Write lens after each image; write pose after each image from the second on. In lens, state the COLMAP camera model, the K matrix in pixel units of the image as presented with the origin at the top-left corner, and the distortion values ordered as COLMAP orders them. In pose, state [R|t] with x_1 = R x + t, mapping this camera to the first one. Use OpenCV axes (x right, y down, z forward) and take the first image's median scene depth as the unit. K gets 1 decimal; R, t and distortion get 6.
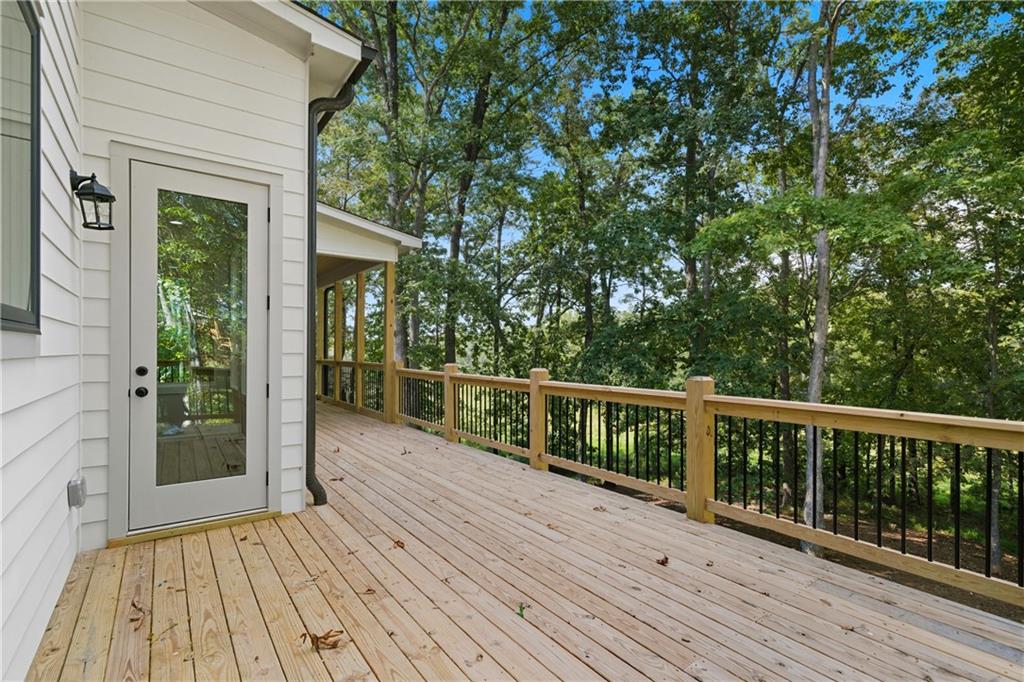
lens RADIAL K [[500.3, 0, 509.5], [0, 500.3, 346.6], [0, 0, 1]] dist [-0.002028, 0.000172]
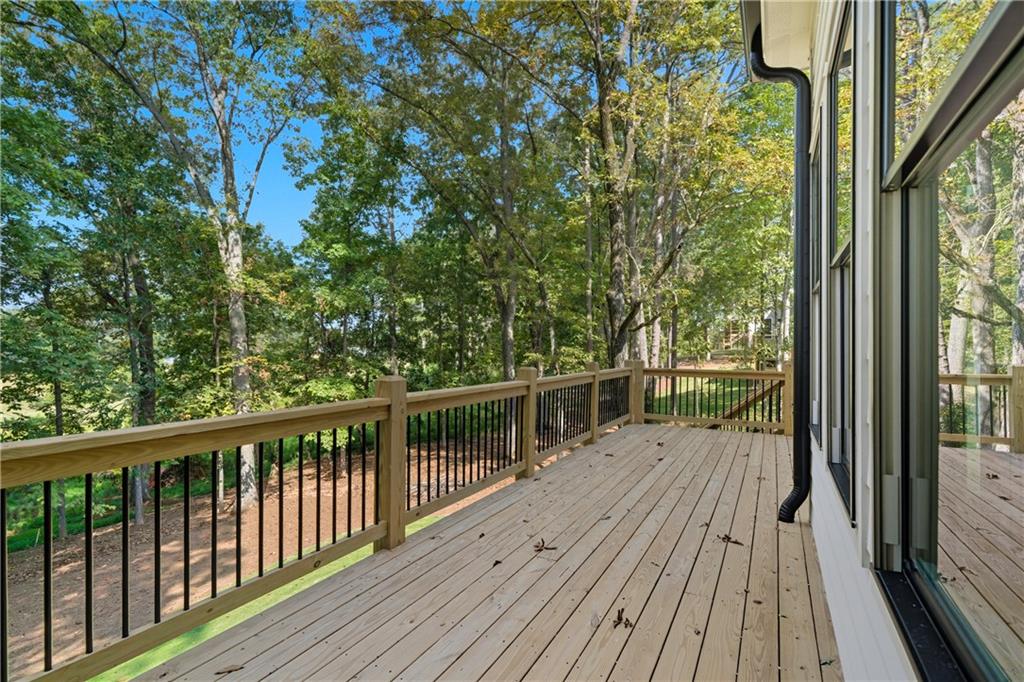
lens RADIAL K [[500.3, 0, 509.5], [0, 500.3, 346.6], [0, 0, 1]] dist [-0.002028, 0.000172]
pose [[-0.455245, -0.002830, 0.890362, -0.847398], [-0.004780, 0.999988, 0.000734, 0.006573], [-0.890353, -0.003922, -0.455253, 1.652643]]
